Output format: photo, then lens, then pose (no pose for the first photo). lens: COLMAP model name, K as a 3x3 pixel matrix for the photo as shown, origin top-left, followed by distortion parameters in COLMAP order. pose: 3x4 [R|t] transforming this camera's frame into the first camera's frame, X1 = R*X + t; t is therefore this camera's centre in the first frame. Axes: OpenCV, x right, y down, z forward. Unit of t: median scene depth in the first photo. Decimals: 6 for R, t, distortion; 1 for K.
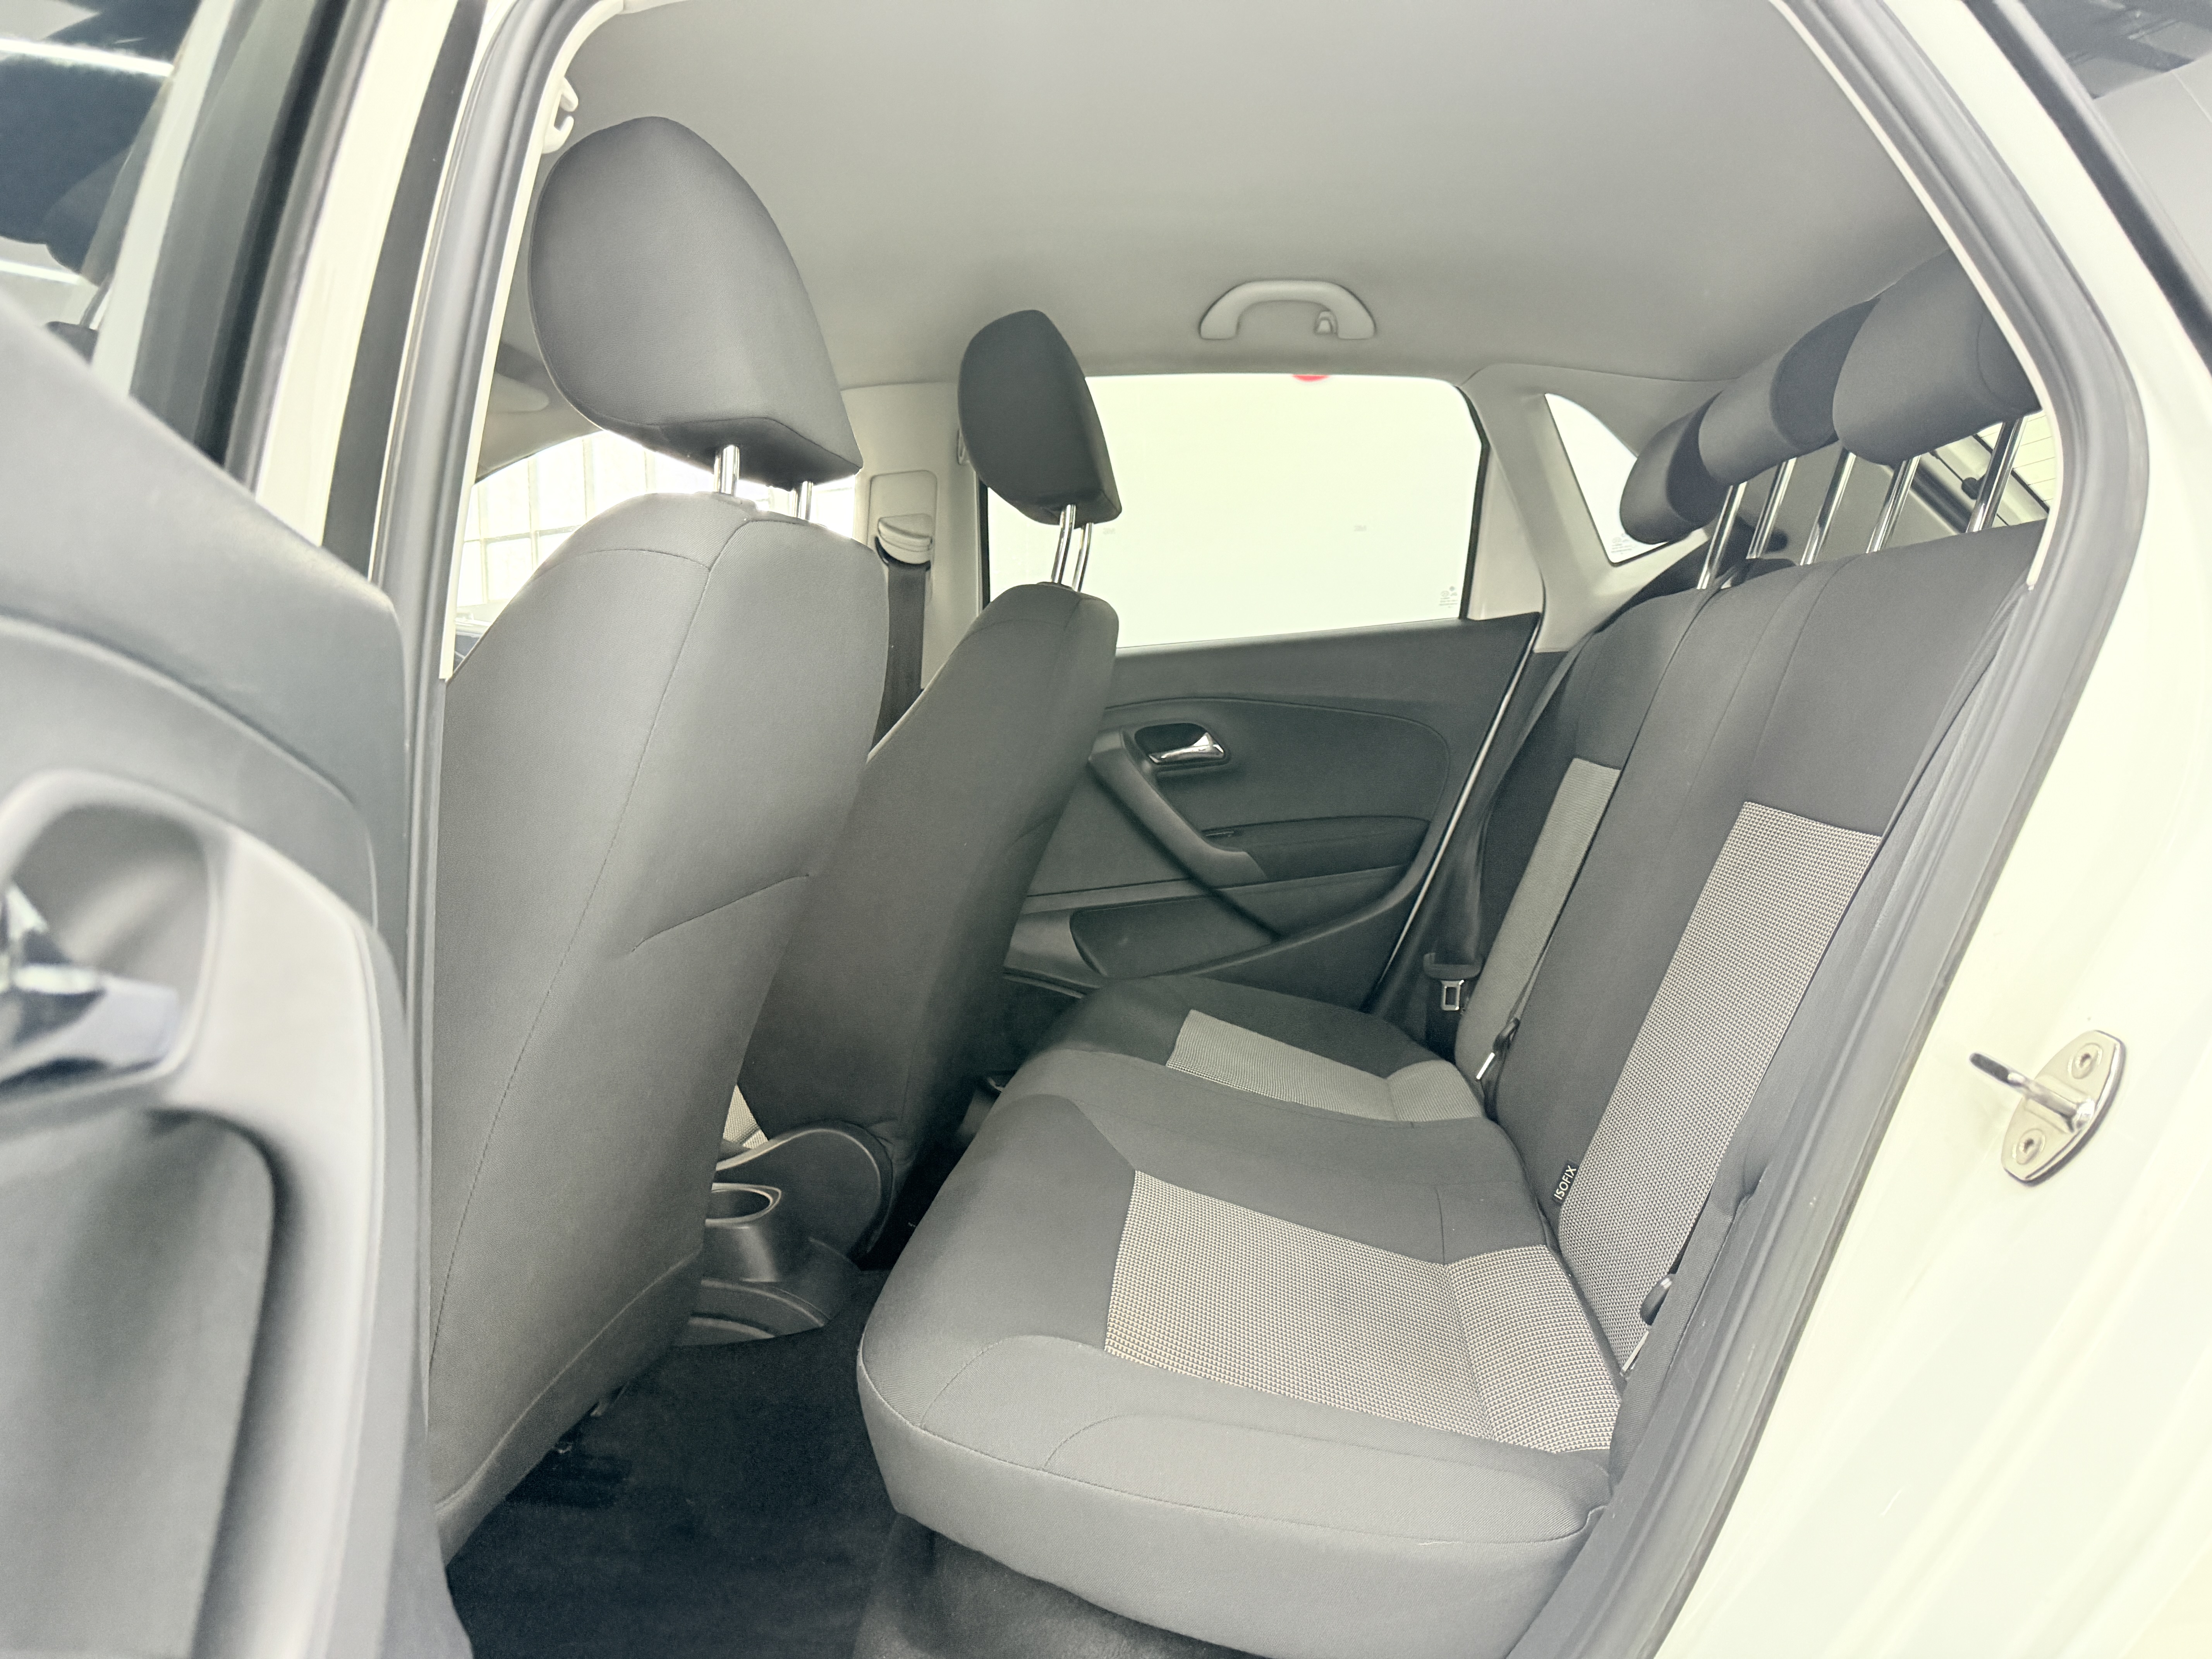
lens RADIAL K [[1495.9, 0, 1116.5], [0, 1495.9, 855.7], [0, 0, 1]] dist [0.064324, -0.114979]
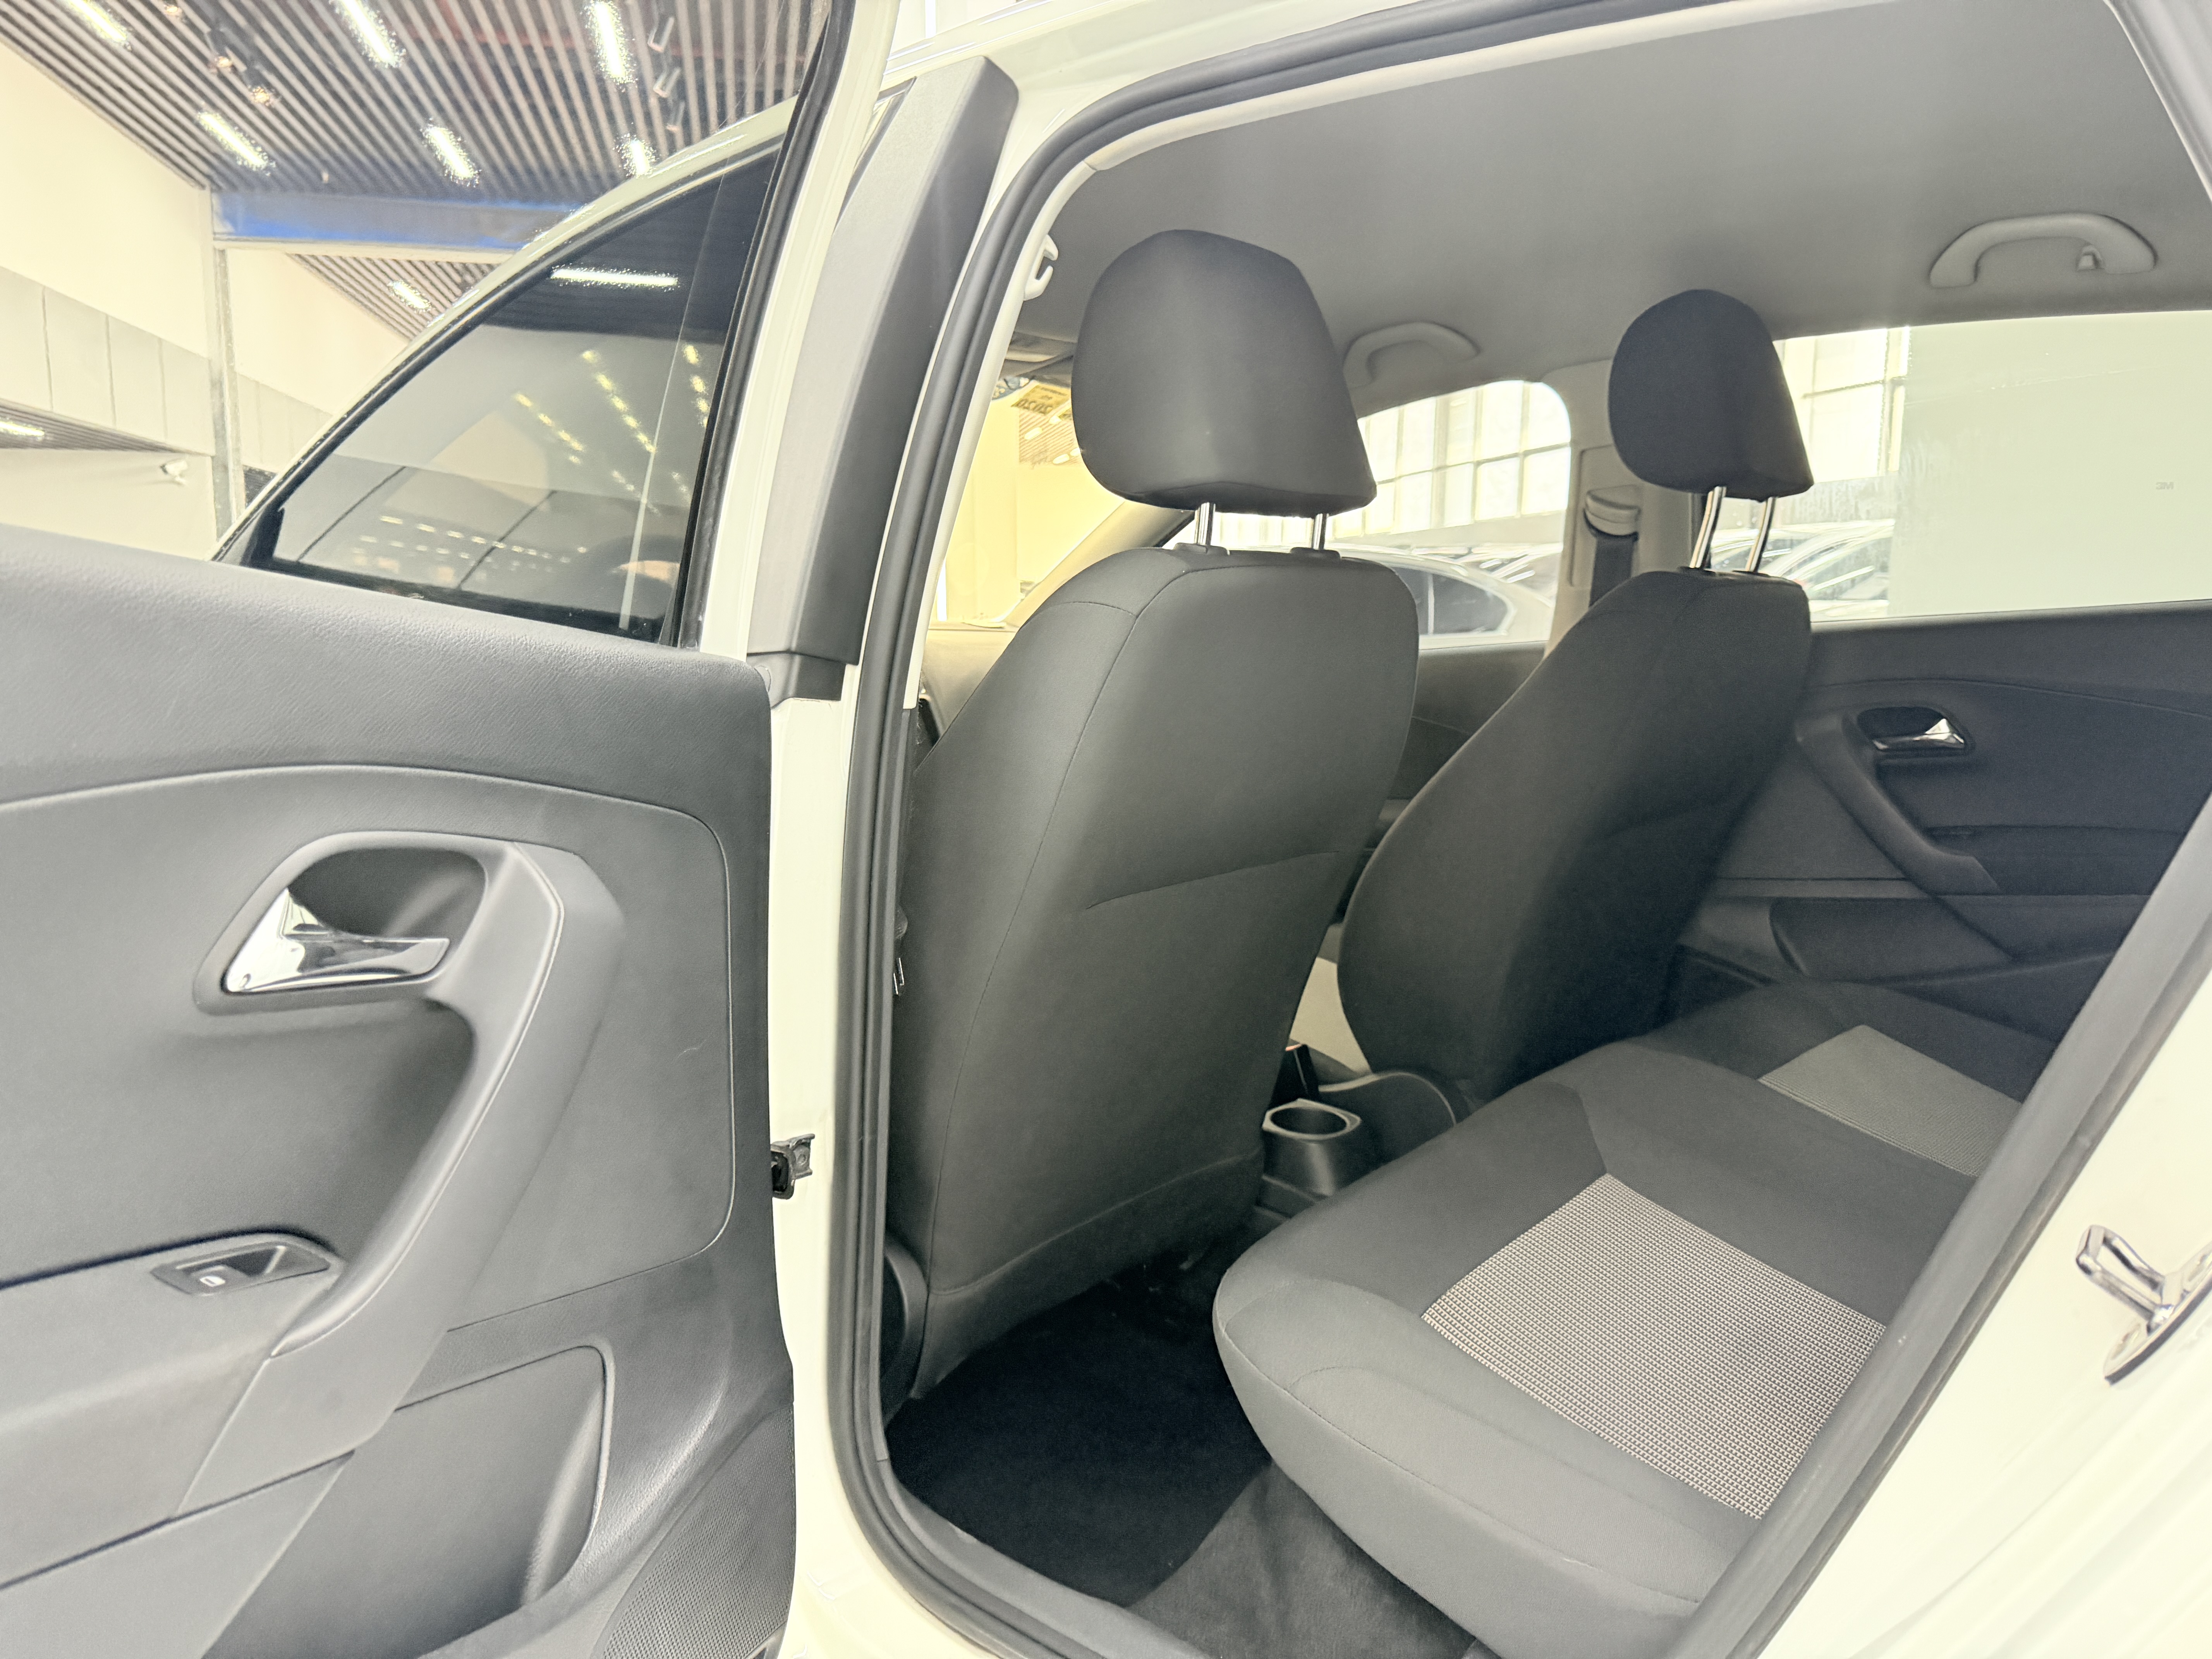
lens RADIAL K [[1495.9, 0, 1116.5], [0, 1495.9, 855.7], [0, 0, 1]] dist [0.064324, -0.114979]
pose [[0.826403, 0.103146, -0.553551, 0.178057], [-0.074886, 0.994479, 0.073508, -0.034618], [0.558077, -0.019294, 0.829565, -0.019071]]
